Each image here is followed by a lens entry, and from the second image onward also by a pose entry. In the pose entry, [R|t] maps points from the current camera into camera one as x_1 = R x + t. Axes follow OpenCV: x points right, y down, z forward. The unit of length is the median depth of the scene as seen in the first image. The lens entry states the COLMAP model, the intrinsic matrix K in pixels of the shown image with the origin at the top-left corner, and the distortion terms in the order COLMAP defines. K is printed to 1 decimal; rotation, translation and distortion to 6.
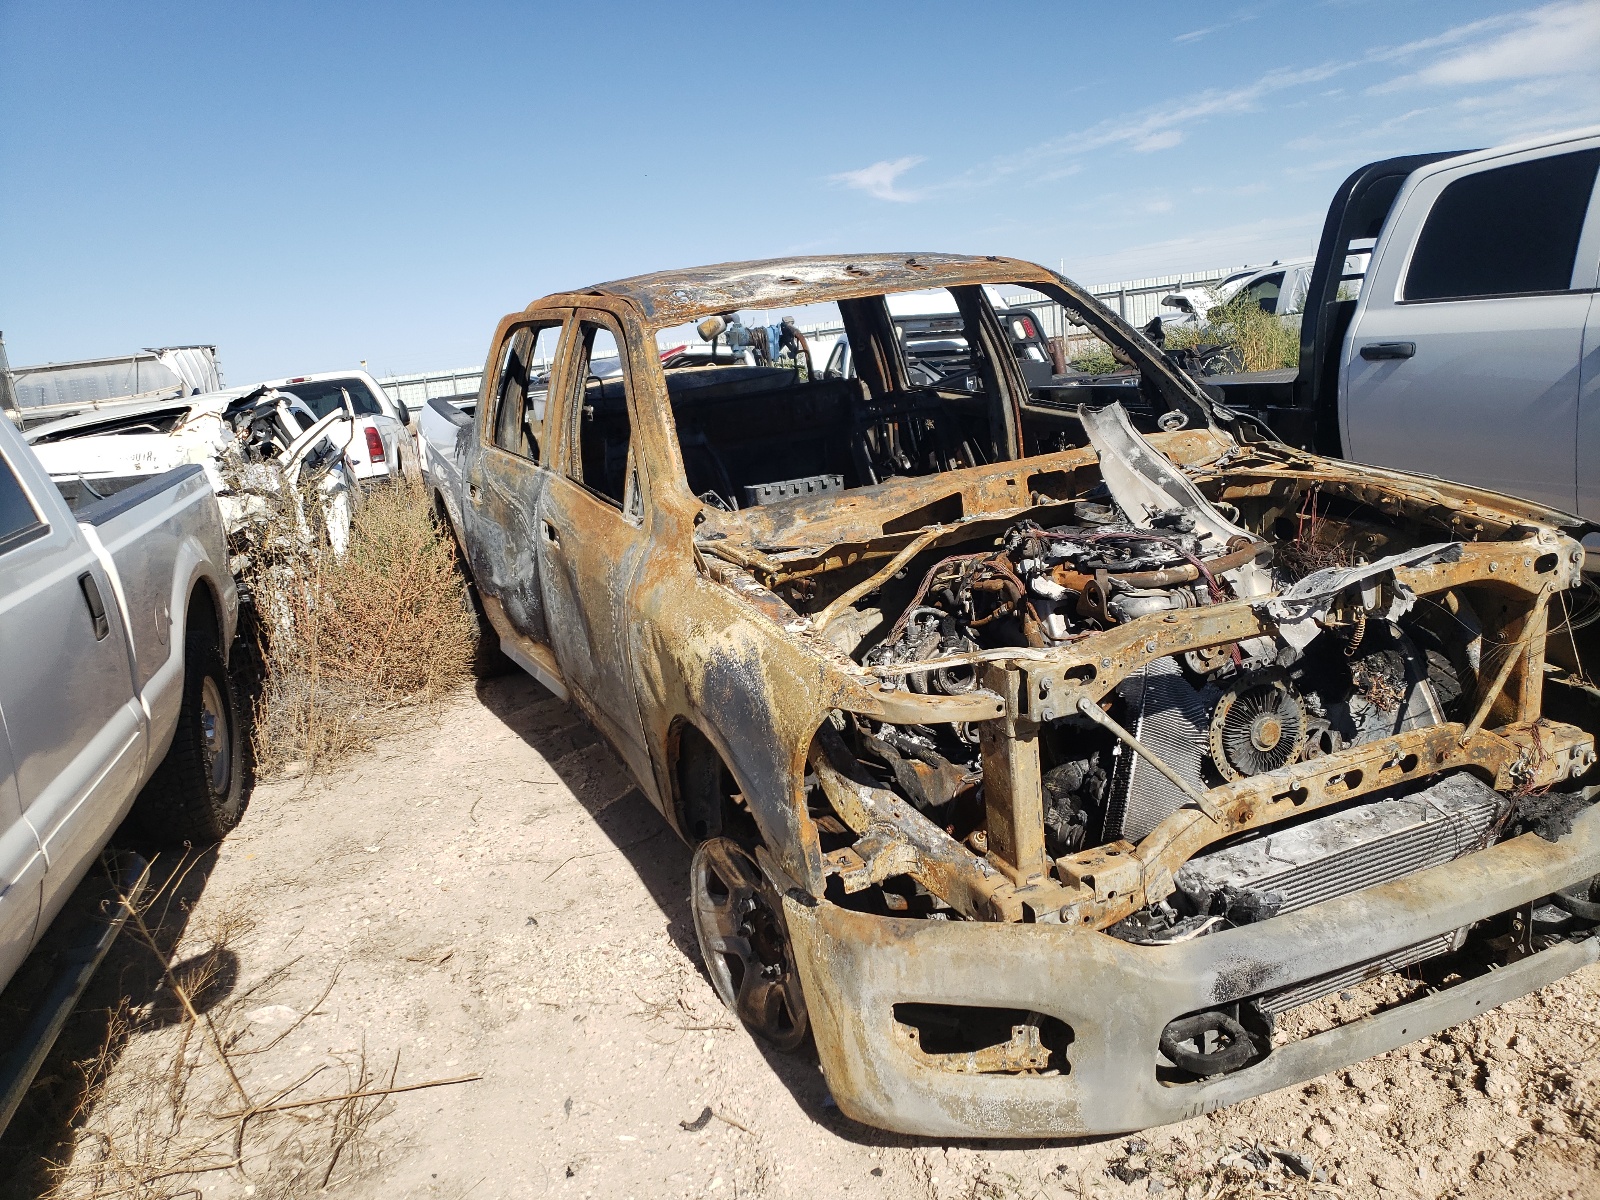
lens RADIAL K [[1231.4, 0, 801.2], [0, 1231.4, 629.9], [0, 0, 1]] dist [0.008749, -0.001580]
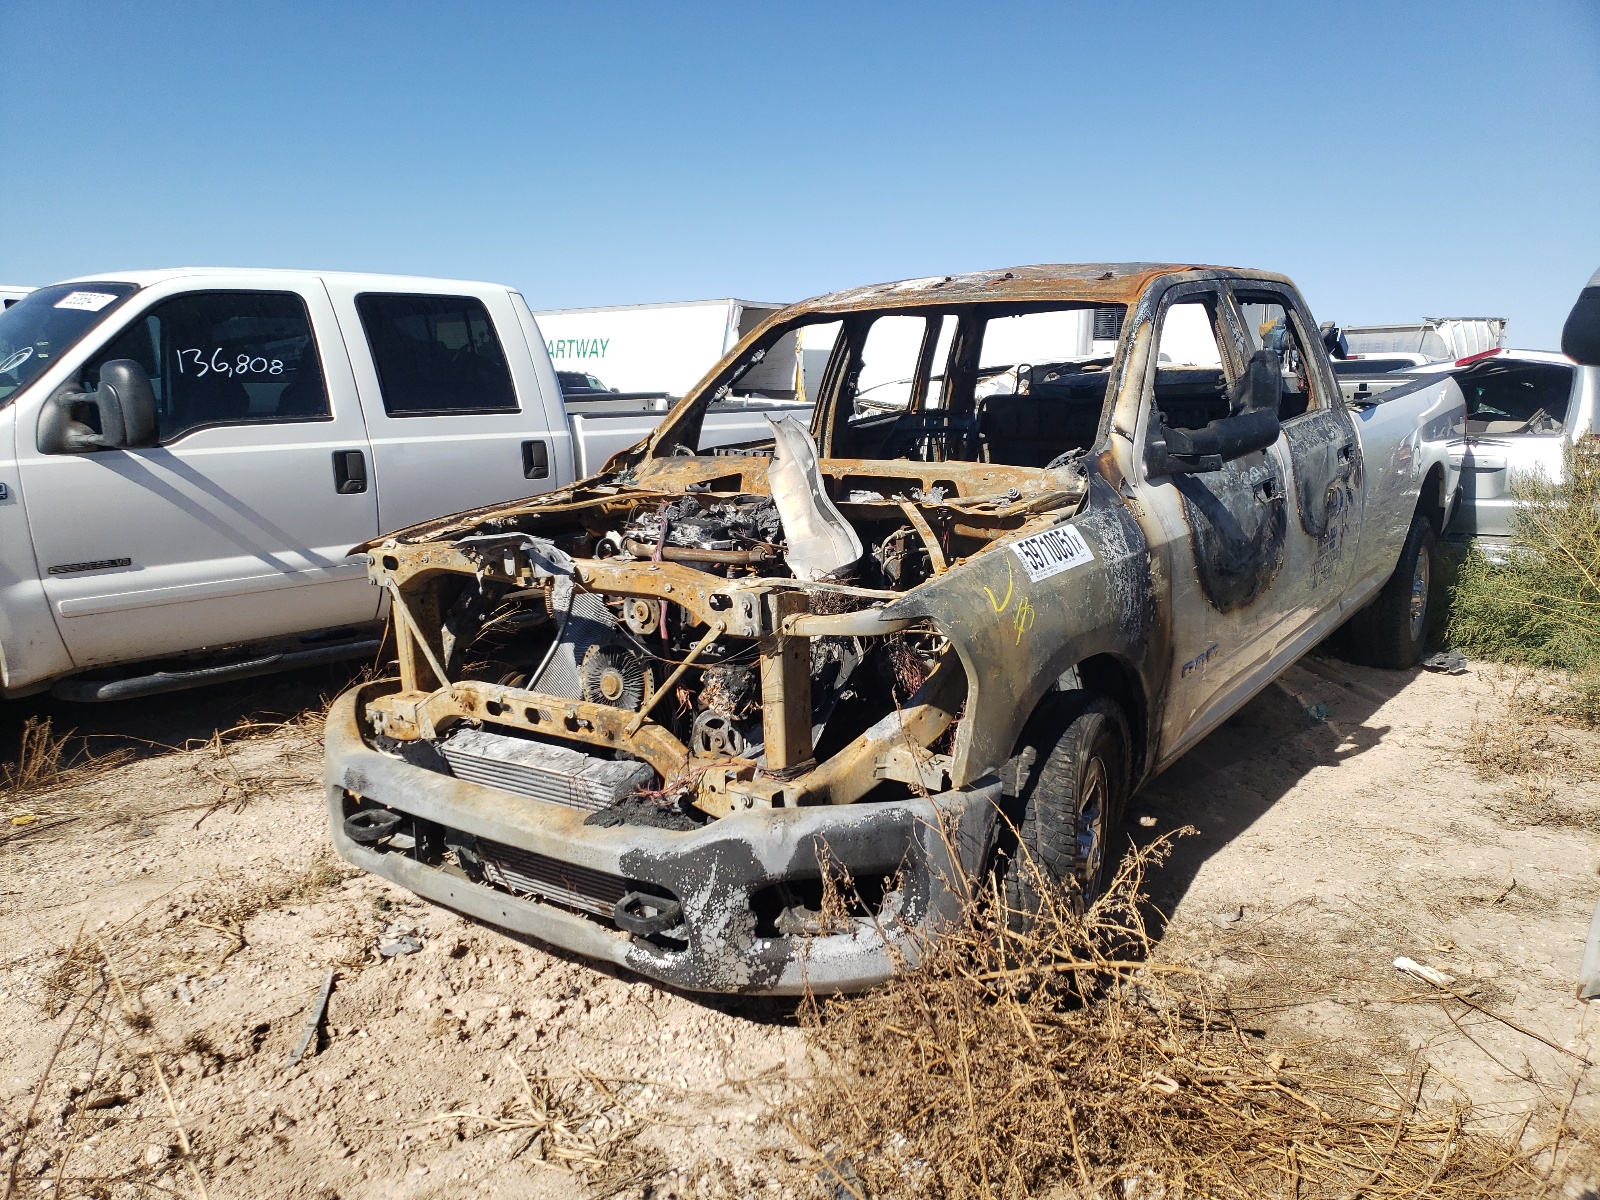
lens RADIAL K [[1265.8, 0, 801.8], [0, 1265.8, 601.1], [0, 0, 1]] dist [0.001222, -0.000393]
pose [[0.517793, 0.250626, -0.817971, 1.336816], [-0.251830, 0.958415, 0.134245, -0.191539], [0.817601, 0.136479, 0.559376, 0.404710]]
